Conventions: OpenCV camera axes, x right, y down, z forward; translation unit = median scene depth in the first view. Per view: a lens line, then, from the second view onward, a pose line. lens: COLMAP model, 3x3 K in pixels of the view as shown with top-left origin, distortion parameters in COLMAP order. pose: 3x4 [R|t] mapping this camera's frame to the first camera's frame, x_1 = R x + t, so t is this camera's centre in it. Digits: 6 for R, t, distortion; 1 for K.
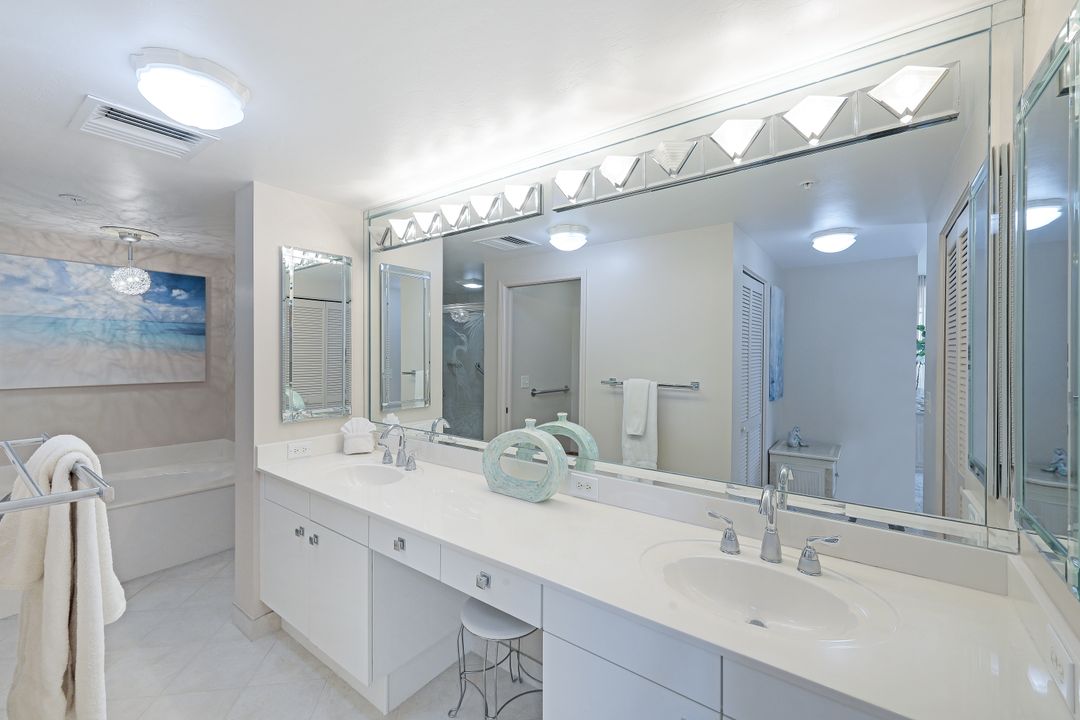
lens RADIAL K [[447.3, 0, 538.1], [0, 447.3, 354.8], [0, 0, 1]] dist [-0.001329, 0.000649]
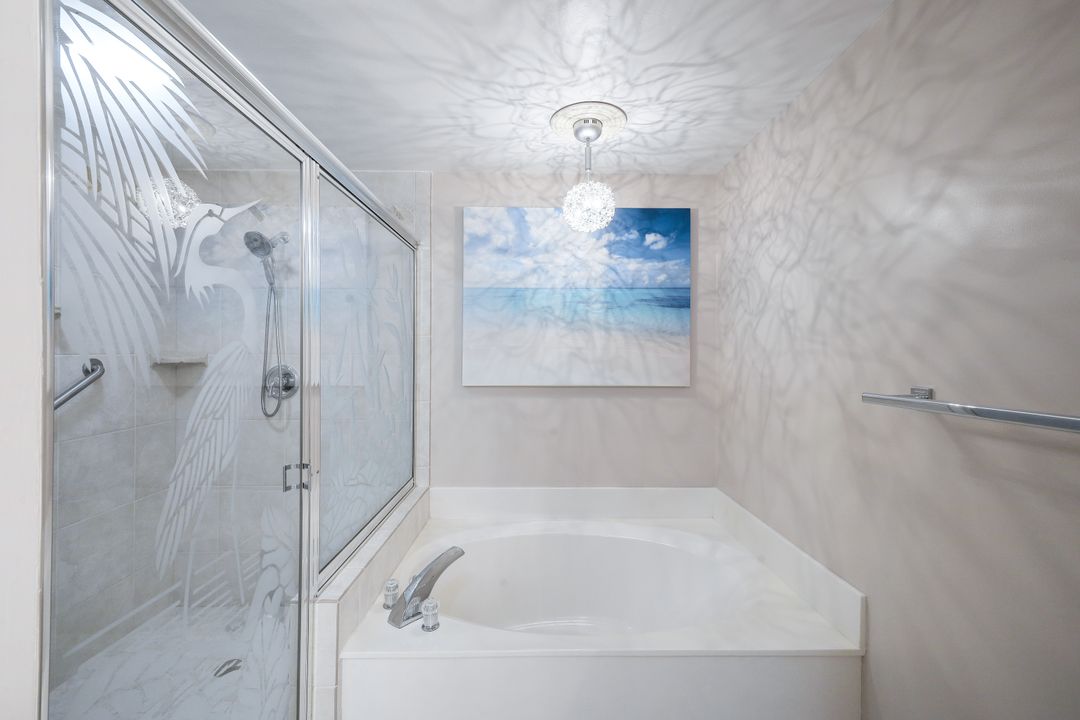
lens RADIAL K [[447.3, 0, 538.4], [0, 447.3, 361.1], [0, 0, 1]] dist [-0.001329, 0.000649]
pose [[0.615710, -0.003686, -0.787964, -0.451862], [-0.004811, 0.999953, -0.008436, 0.035381], [0.787958, 0.008985, 0.615663, 0.539290]]
